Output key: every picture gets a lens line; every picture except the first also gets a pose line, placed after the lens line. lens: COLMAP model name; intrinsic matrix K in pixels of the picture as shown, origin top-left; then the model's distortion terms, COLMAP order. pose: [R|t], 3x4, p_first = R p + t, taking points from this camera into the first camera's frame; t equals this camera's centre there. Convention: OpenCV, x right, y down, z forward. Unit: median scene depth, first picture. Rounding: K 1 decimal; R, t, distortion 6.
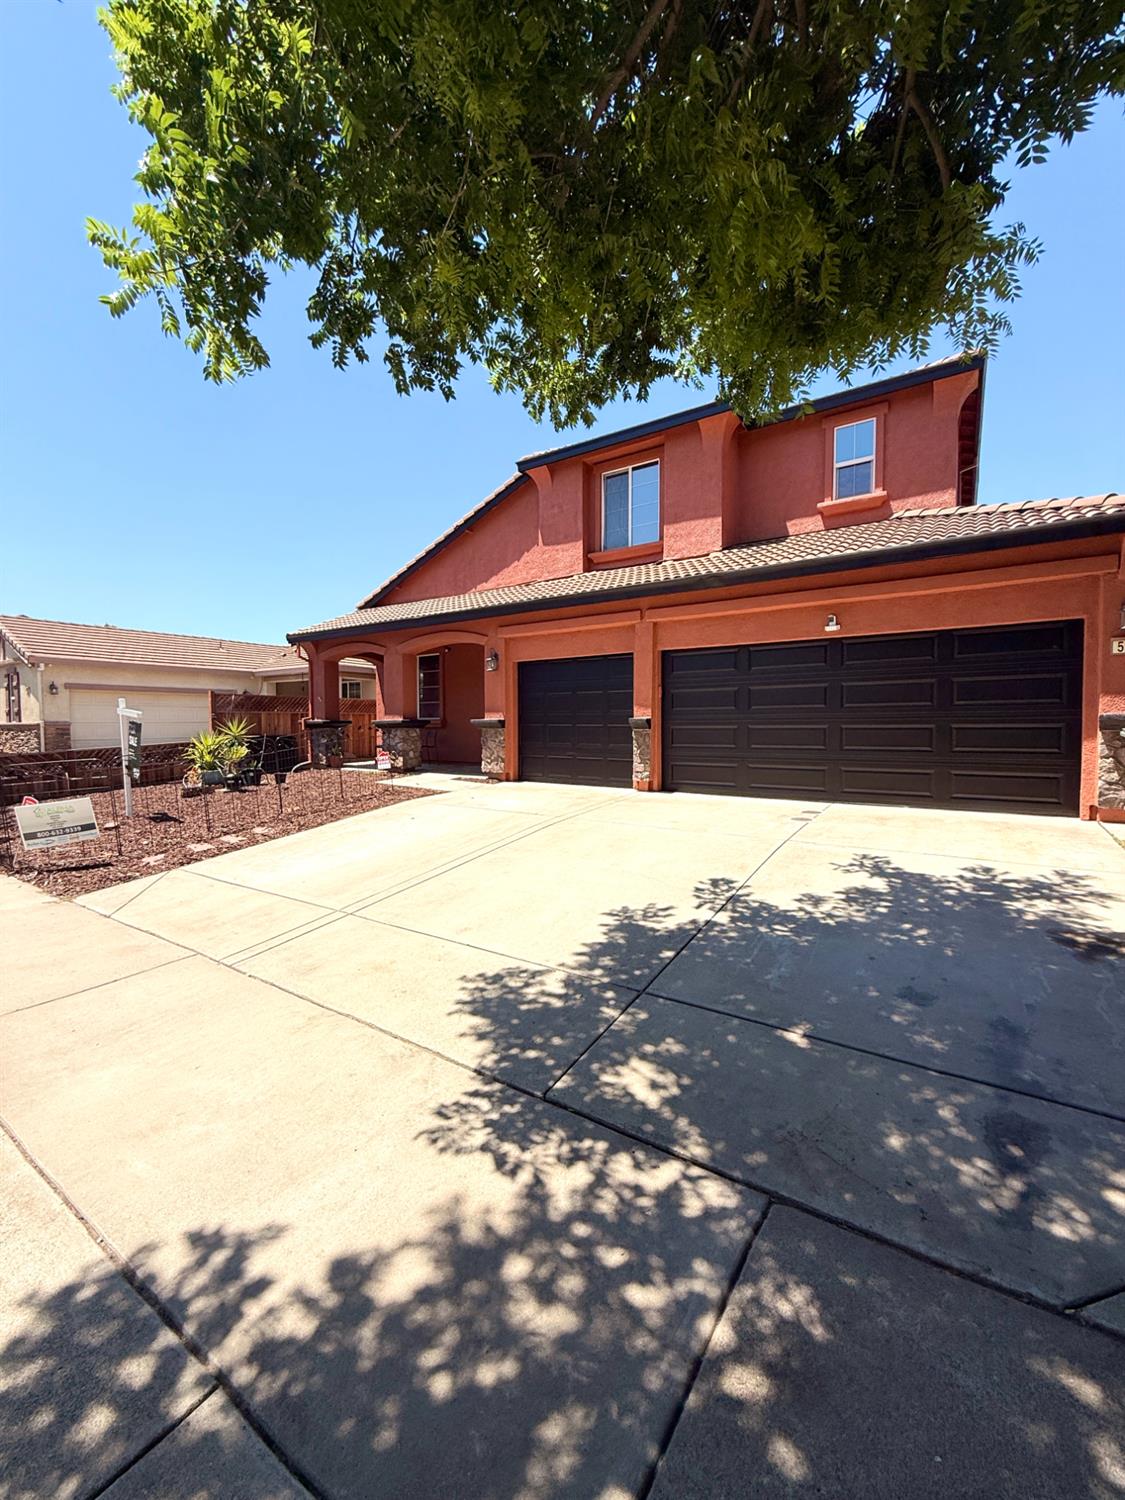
lens RADIAL K [[599.1, 0, 562.8], [0, 599.1, 749.5], [0, 0, 1]] dist [0.000696, -0.000155]
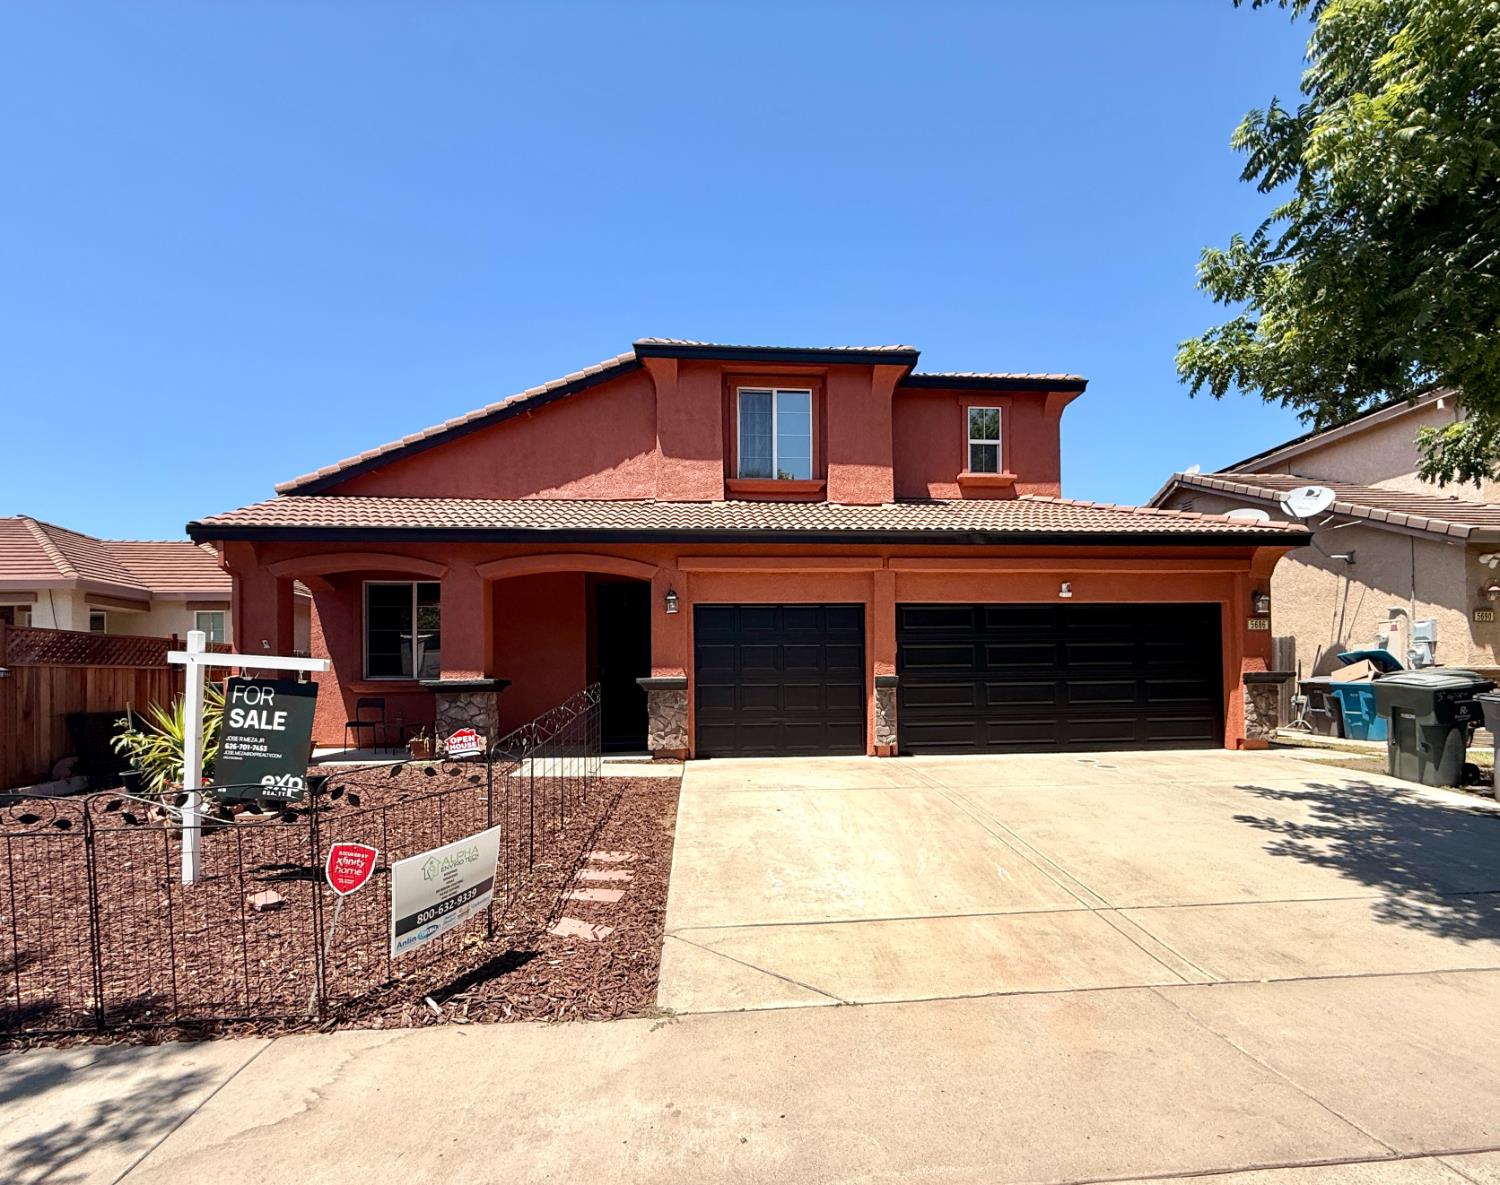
lens RADIAL K [[725.8, 0, 764.4], [0, 725.8, 678.3], [0, 0, 1]] dist [0.003200, 0.000073]
pose [[0.780761, 0.000462, 0.624829, -0.674921], [0.035238, 0.998376, -0.044771, -0.005958], [-0.623835, 0.056974, 0.779477, 0.253950]]
